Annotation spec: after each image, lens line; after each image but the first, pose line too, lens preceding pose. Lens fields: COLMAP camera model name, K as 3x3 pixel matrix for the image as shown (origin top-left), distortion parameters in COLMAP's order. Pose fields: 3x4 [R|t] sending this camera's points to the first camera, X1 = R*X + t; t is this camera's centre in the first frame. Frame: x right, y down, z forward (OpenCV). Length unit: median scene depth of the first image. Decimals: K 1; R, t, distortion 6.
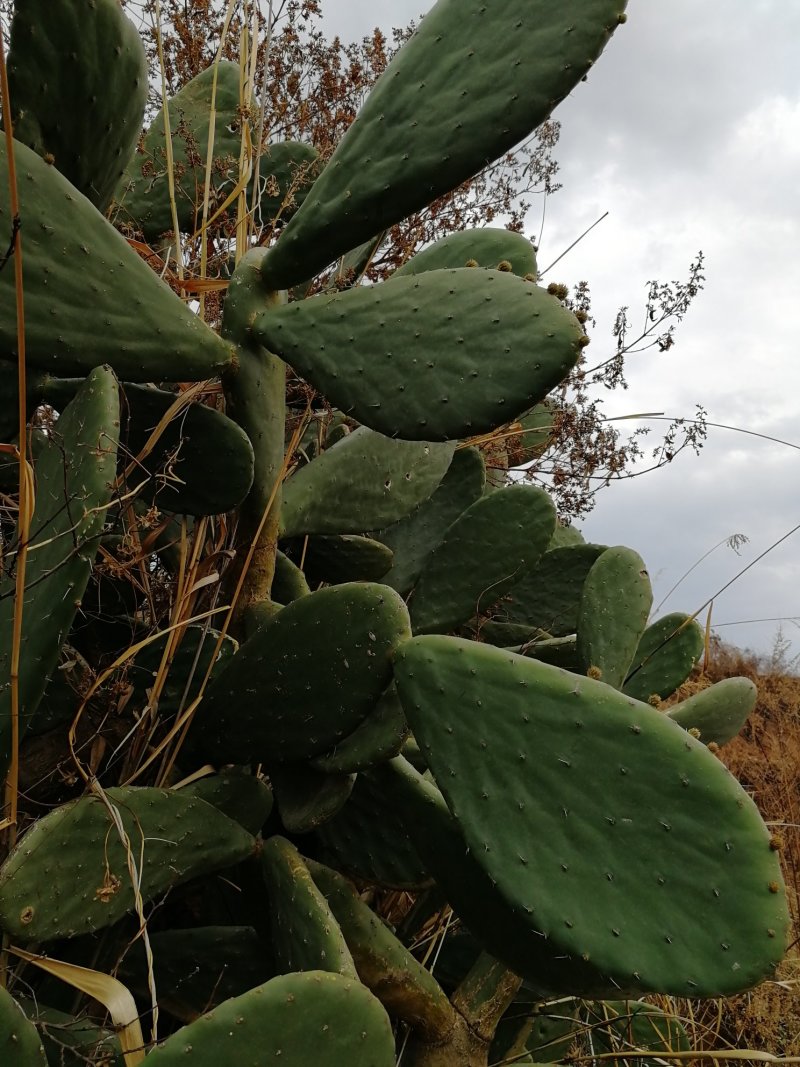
lens RADIAL K [[822.8, 0, 401.2], [0, 822.8, 532.3], [0, 0, 1]] dist [0.000798, -0.034356]
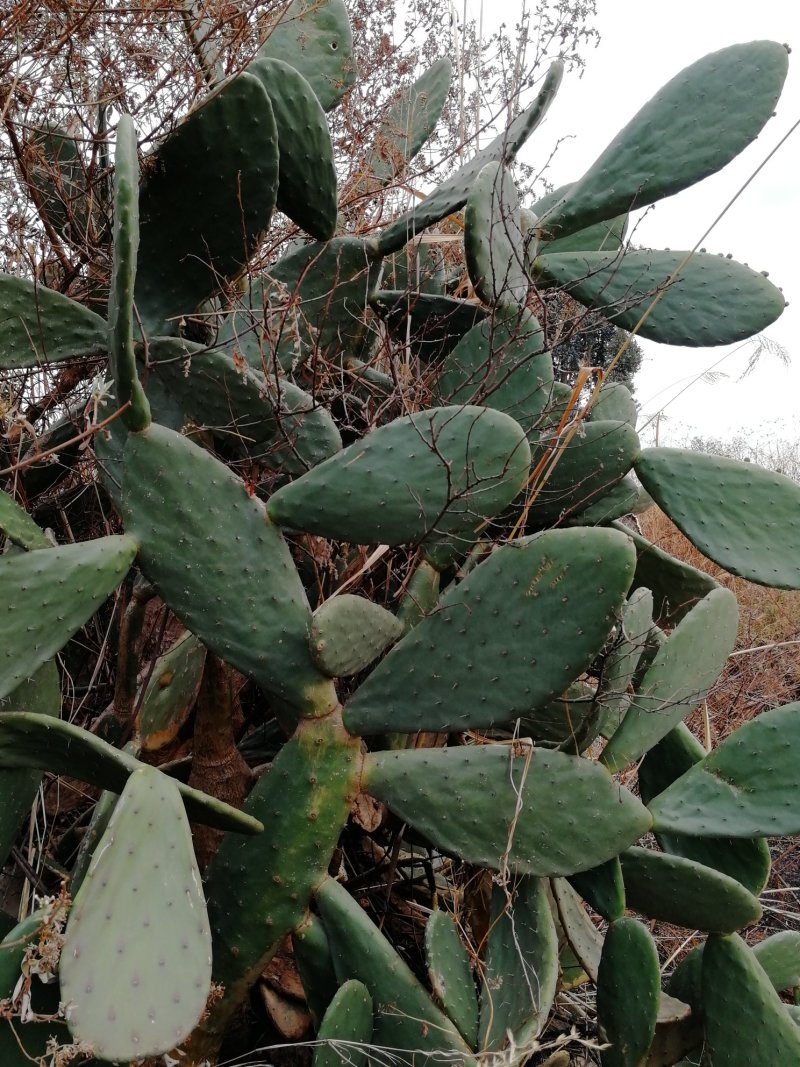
lens RADIAL K [[822.8, 0, 398.8], [0, 822.8, 533.0], [0, 0, 1]] dist [0.000798, -0.034356]
pose [[0.943057, -0.088309, 0.320694, -1.244034], [0.017853, 0.976163, 0.216305, -0.111093], [-0.332151, -0.198262, 0.922154, -0.640412]]
